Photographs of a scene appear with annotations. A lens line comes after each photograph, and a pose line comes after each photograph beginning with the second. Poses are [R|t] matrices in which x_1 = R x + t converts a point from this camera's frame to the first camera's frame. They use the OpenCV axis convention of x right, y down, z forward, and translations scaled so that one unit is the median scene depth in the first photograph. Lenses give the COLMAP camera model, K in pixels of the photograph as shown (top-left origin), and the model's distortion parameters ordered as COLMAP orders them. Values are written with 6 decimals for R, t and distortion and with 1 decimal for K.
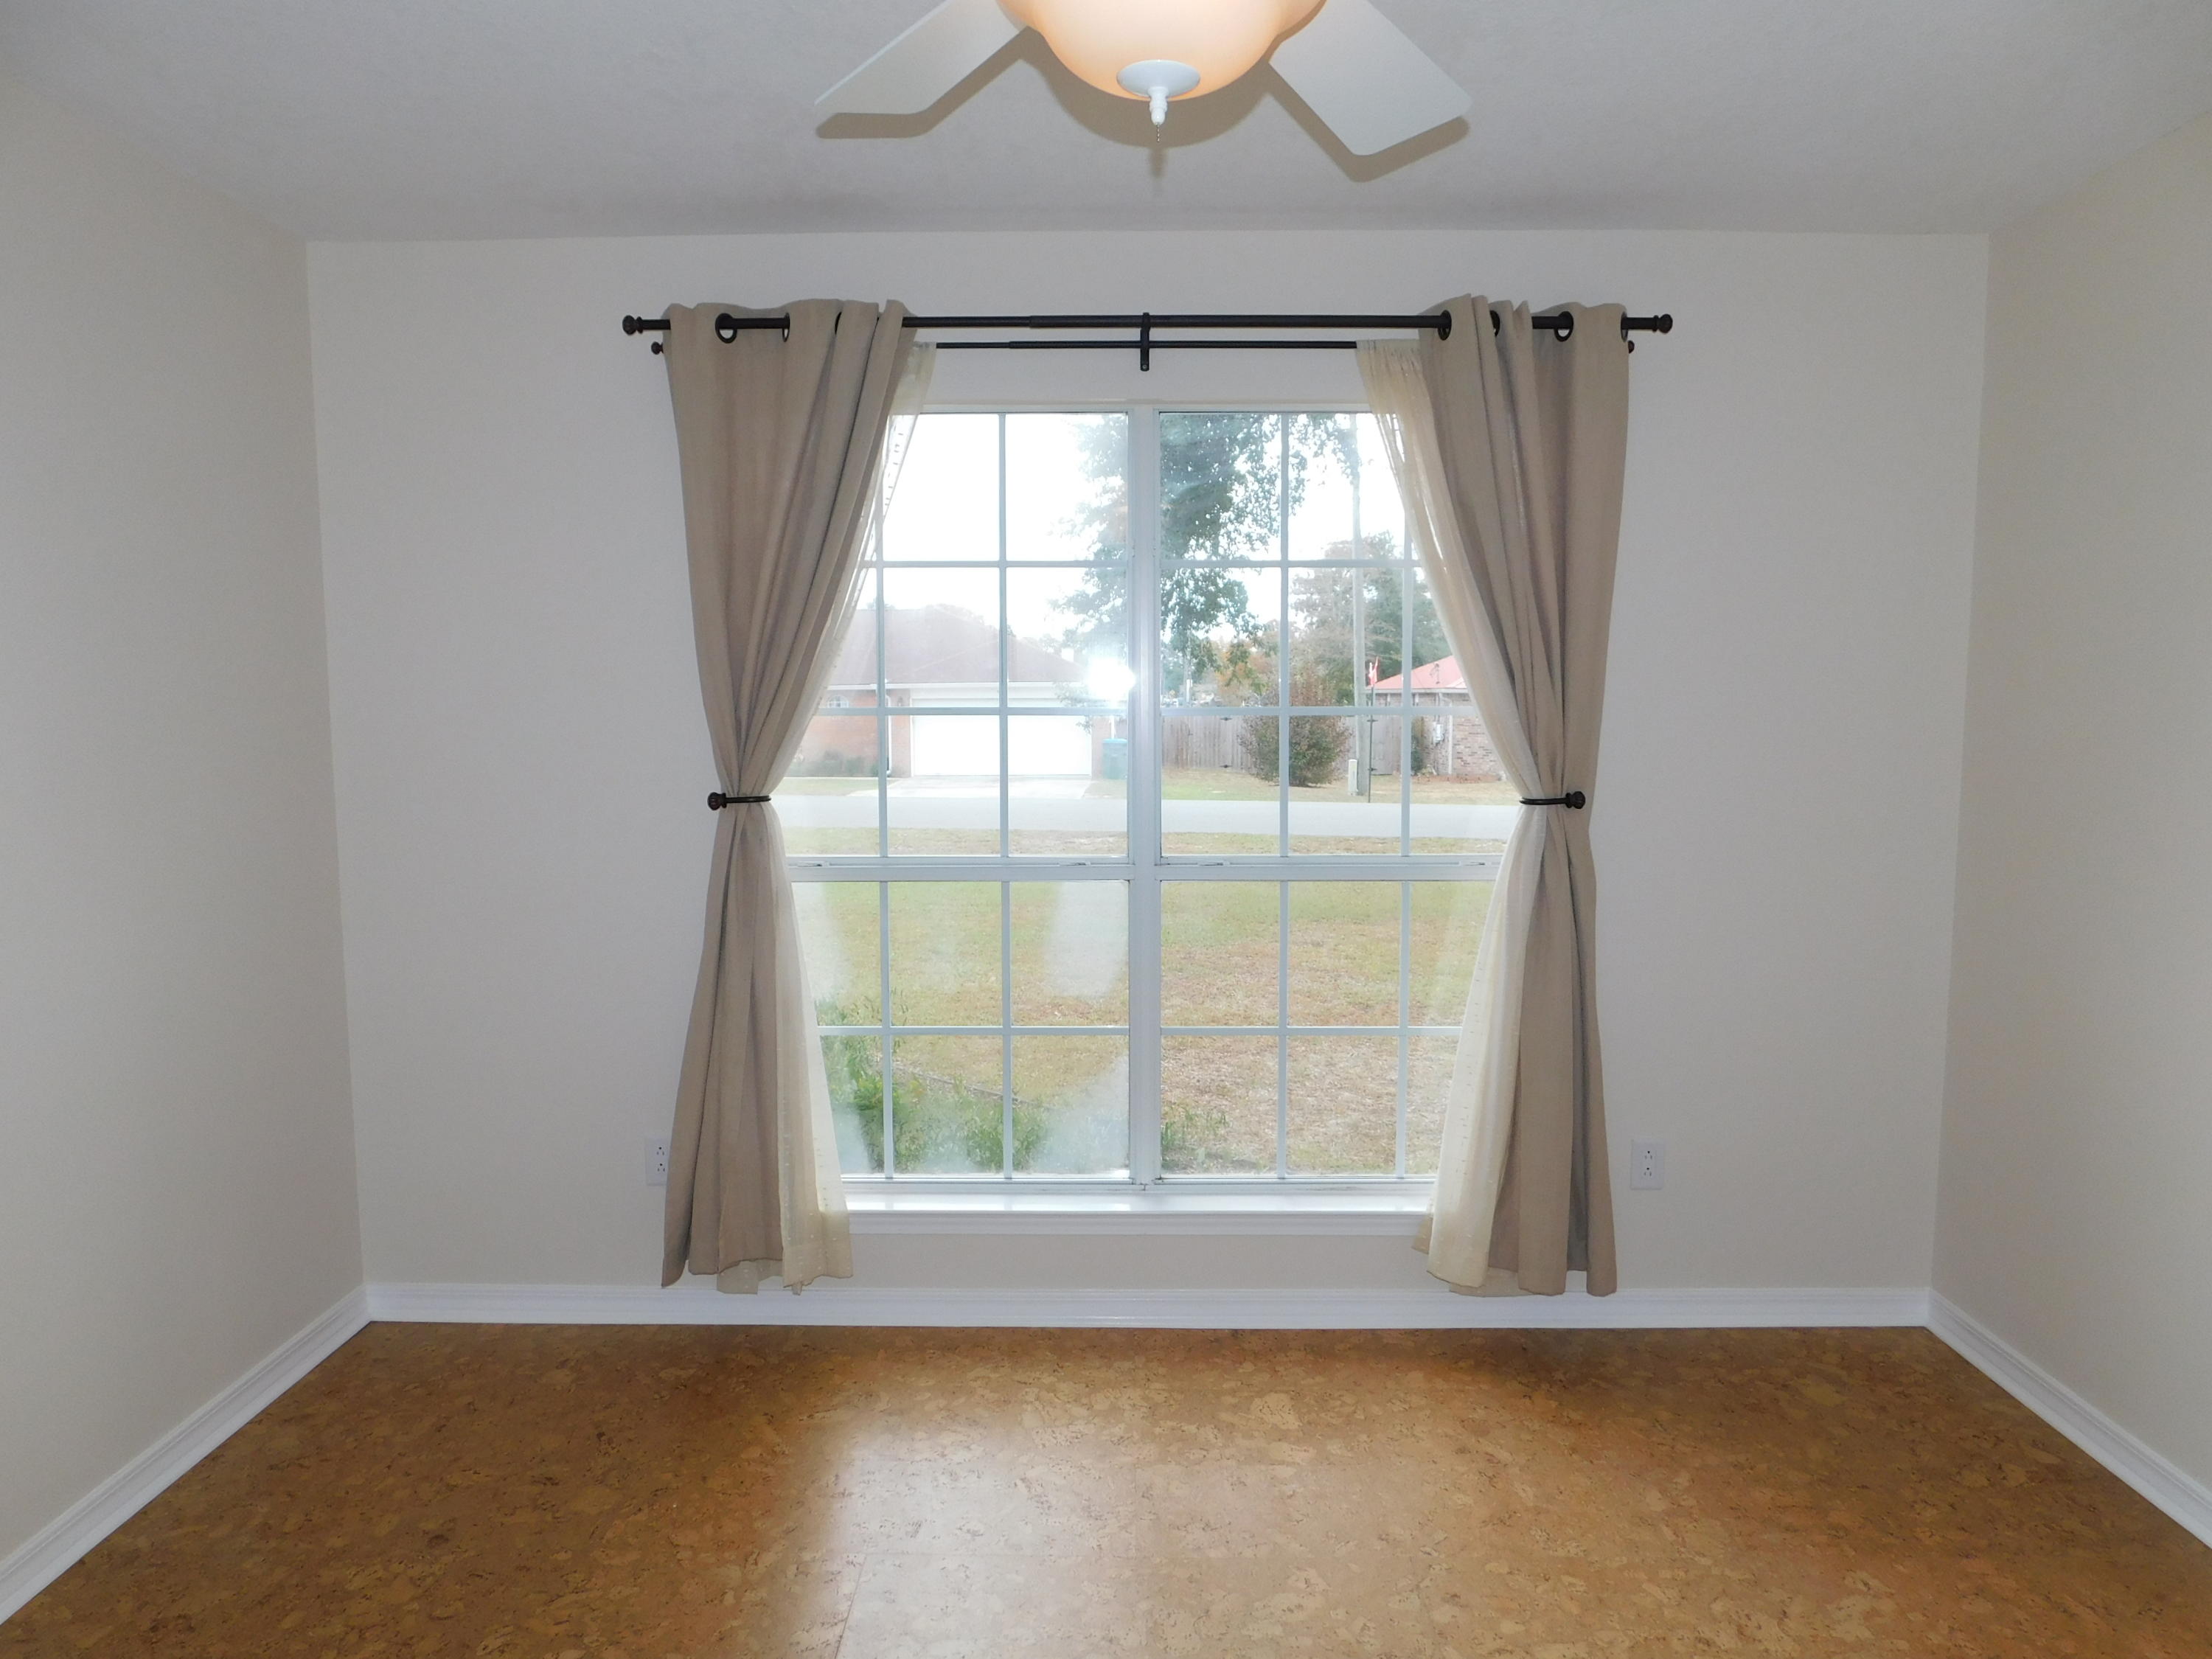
lens RADIAL K [[1472.5, 0, 1121.9], [0, 1472.5, 826.3], [0, 0, 1]] dist [-0.077308, 0.077541]
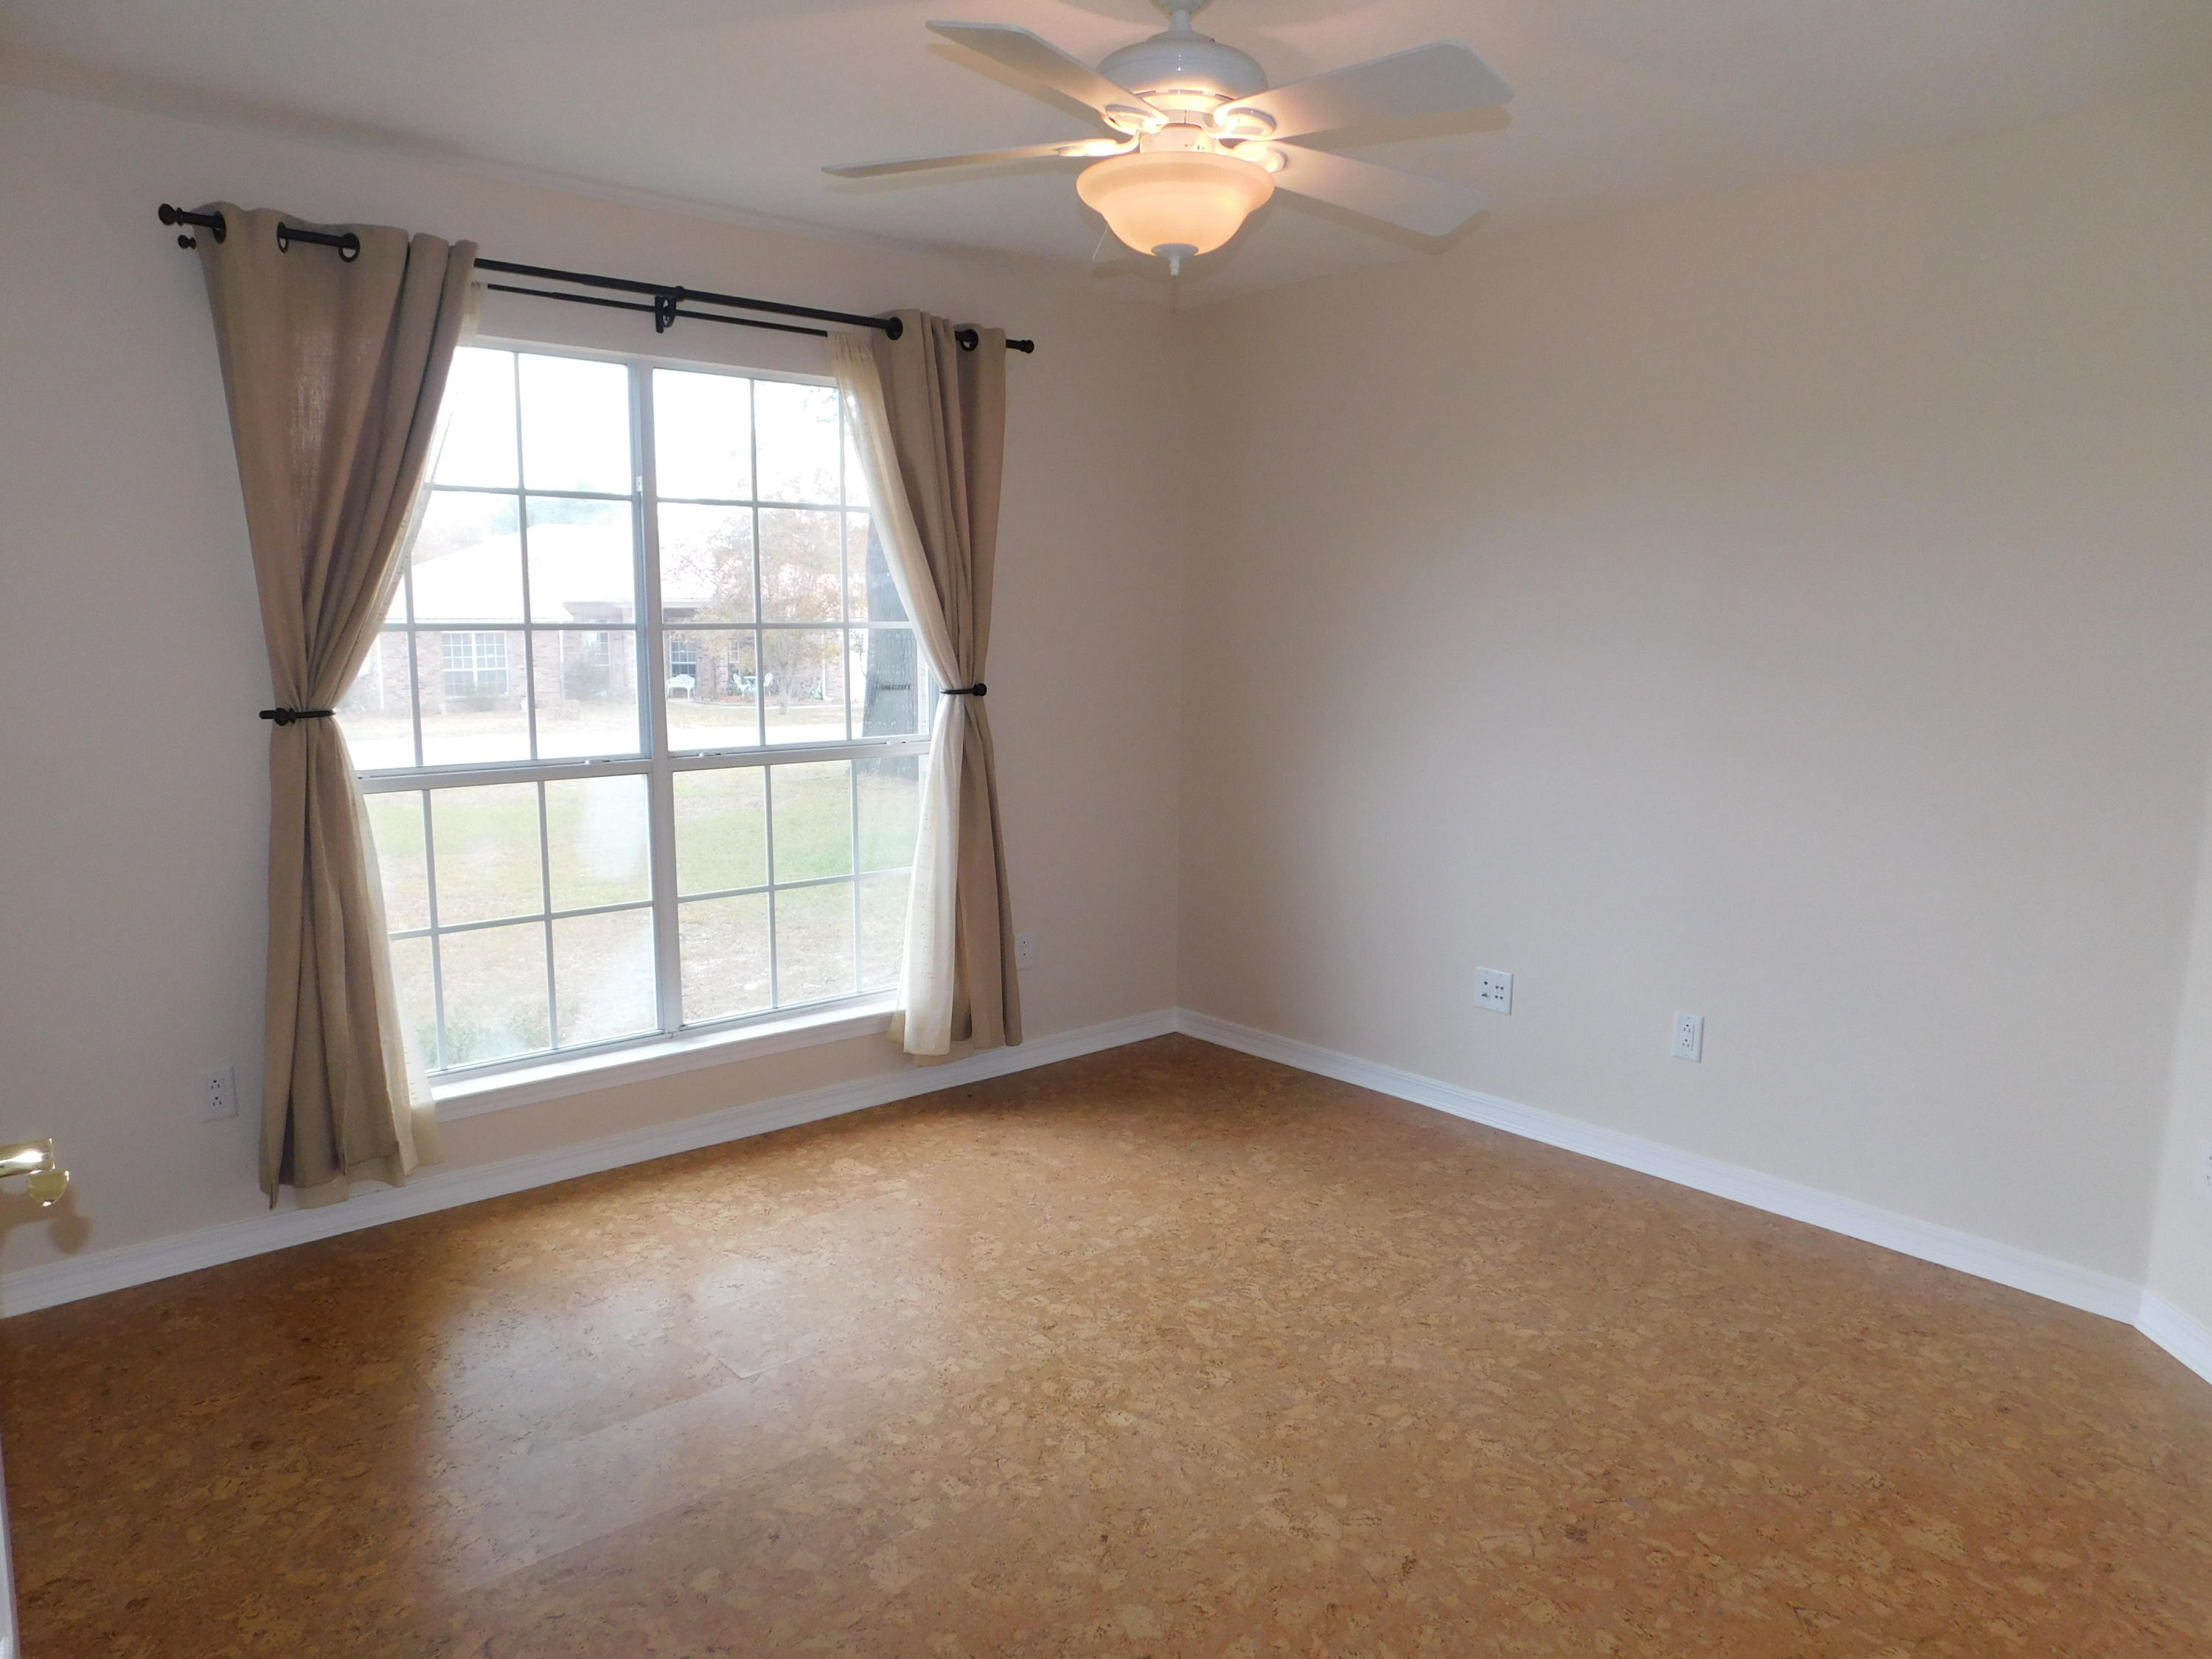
lens RADIAL K [[1464.1, 0, 1114.6], [0, 1464.1, 823.8], [0, 0, 1]] dist [-0.067123, 0.052312]
pose [[0.747004, -0.087221, 0.659074, -0.520845], [0.056666, 0.996102, 0.067596, 0.022063], [-0.662401, -0.013147, 0.749034, -0.112790]]
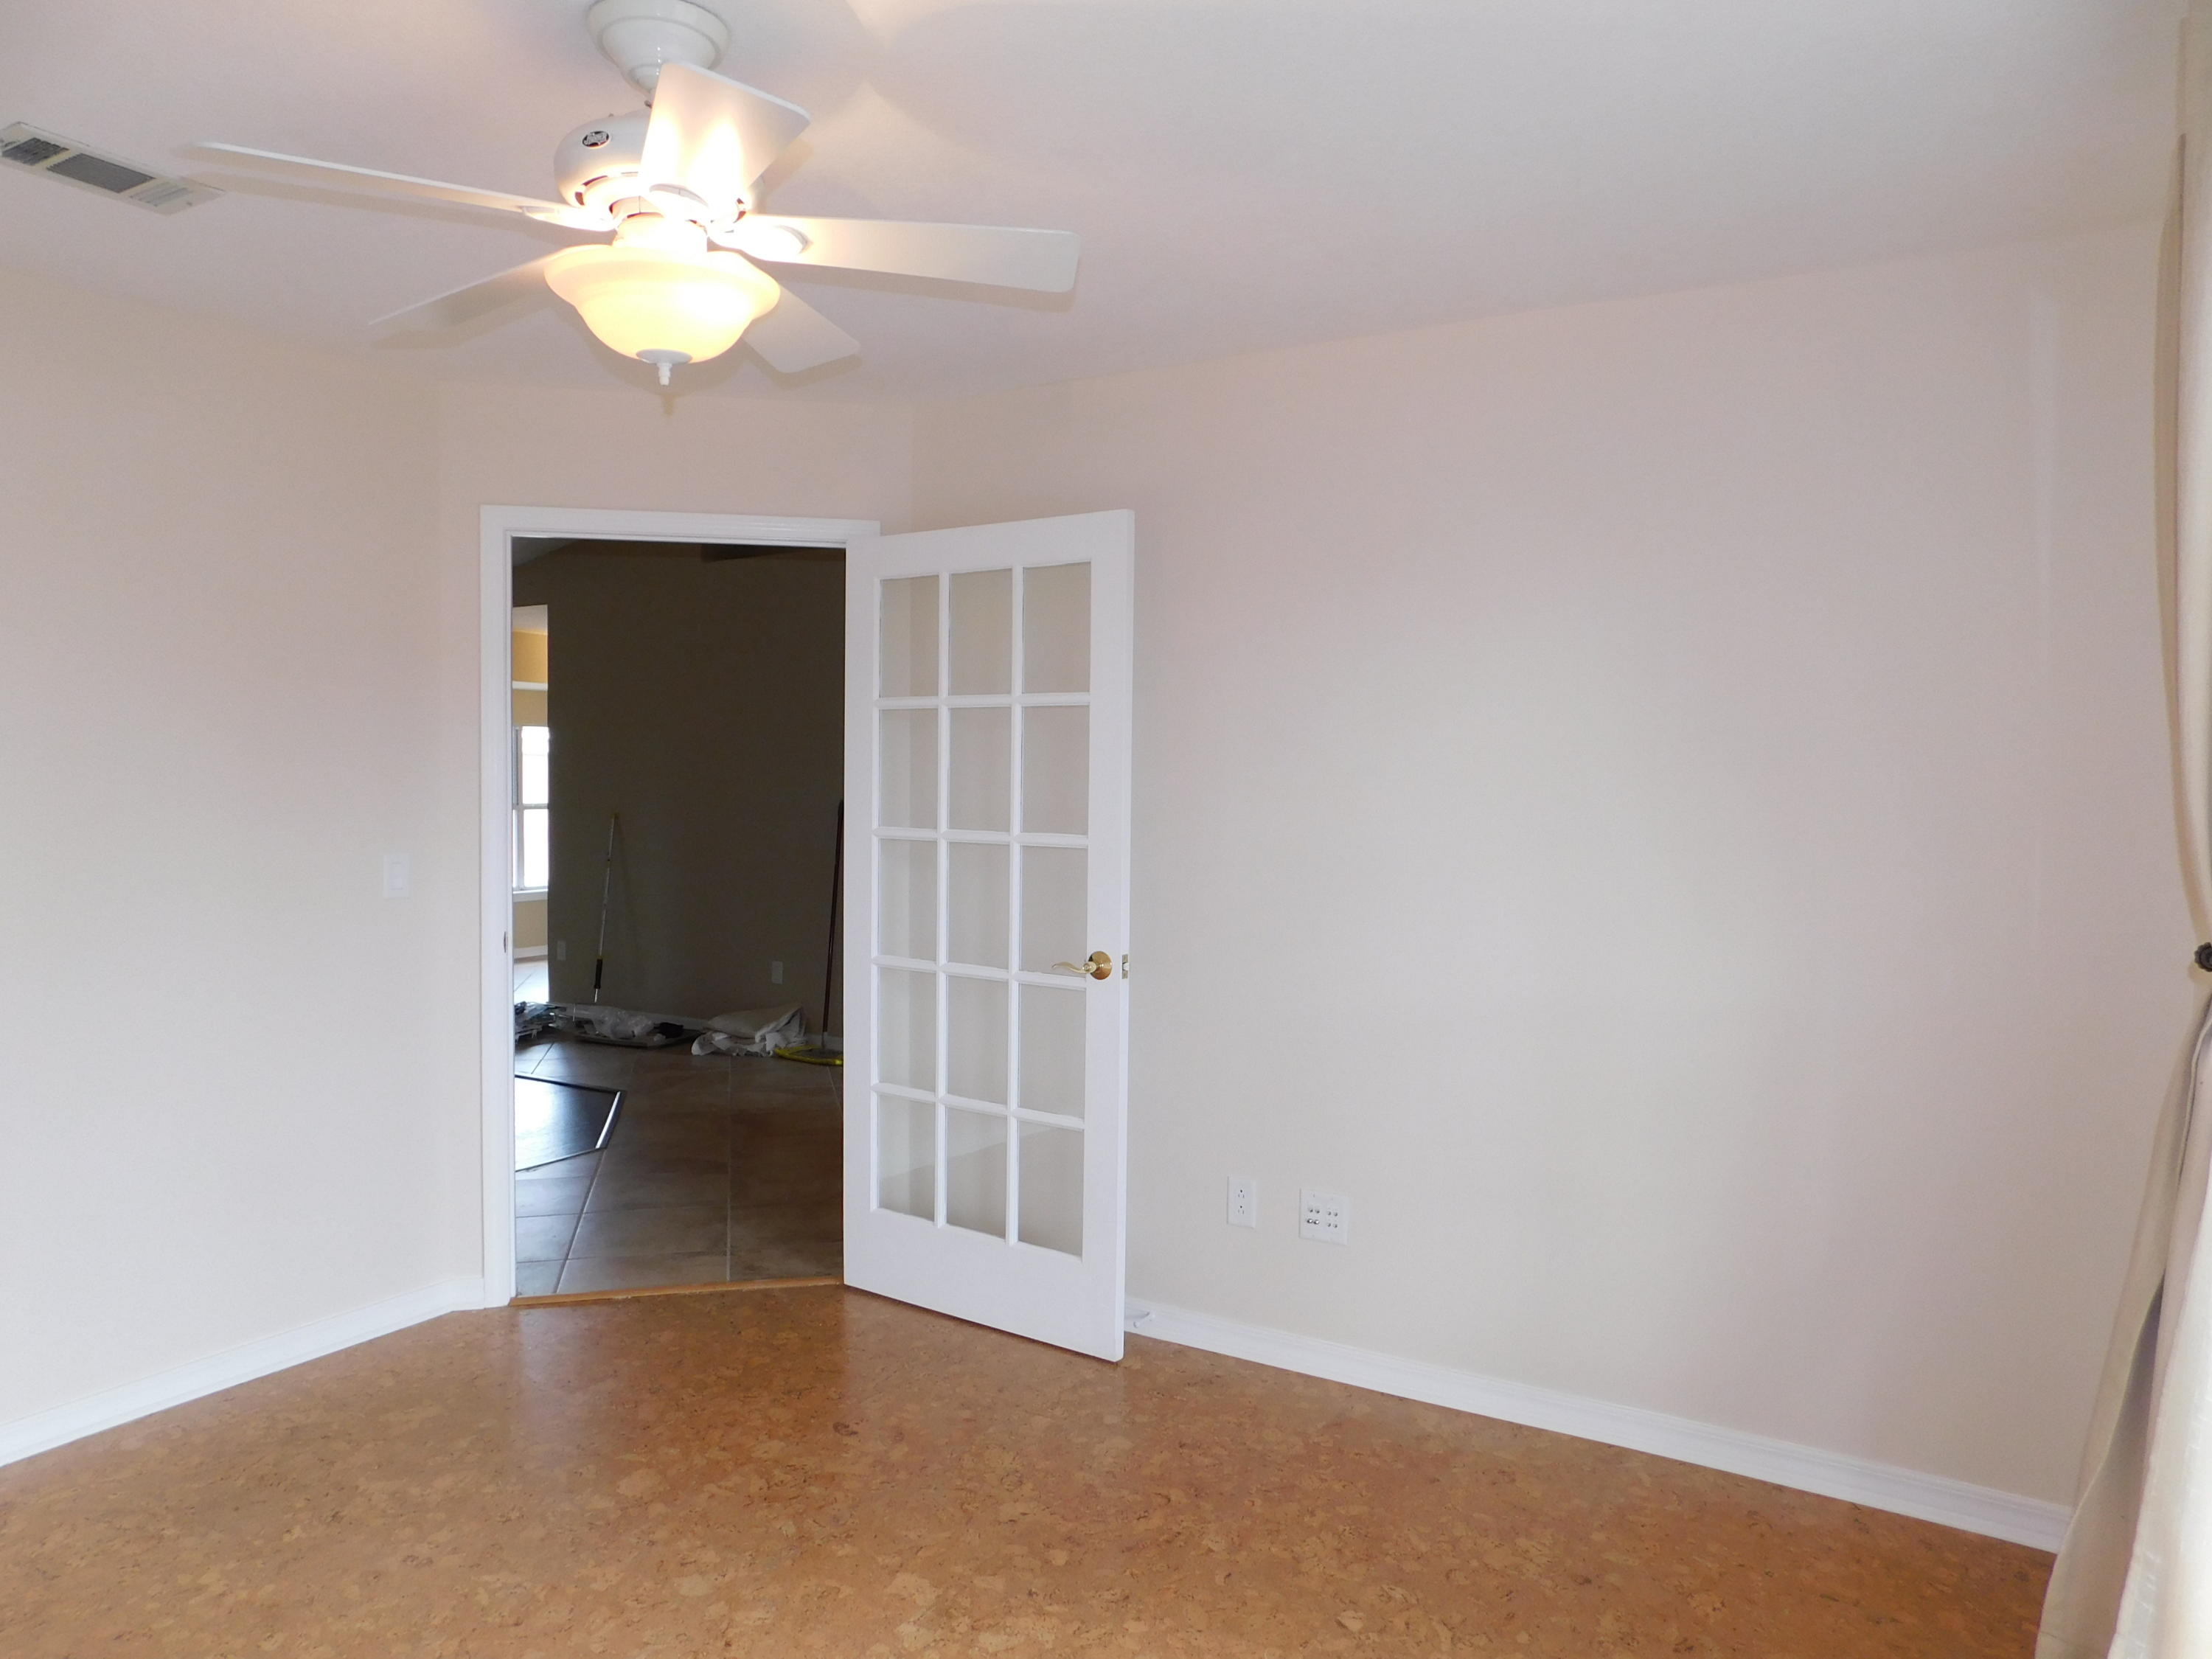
lens RADIAL K [[1464.1, 0, 1114.6], [0, 1464.1, 823.8], [0, 0, 1]] dist [-0.067123, 0.052312]
pose [[-0.501636, 0.025190, -0.864712, 0.465859], [-0.092302, 0.992311, 0.082453, -0.082495], [0.860140, 0.121176, -0.495454, 0.929213]]
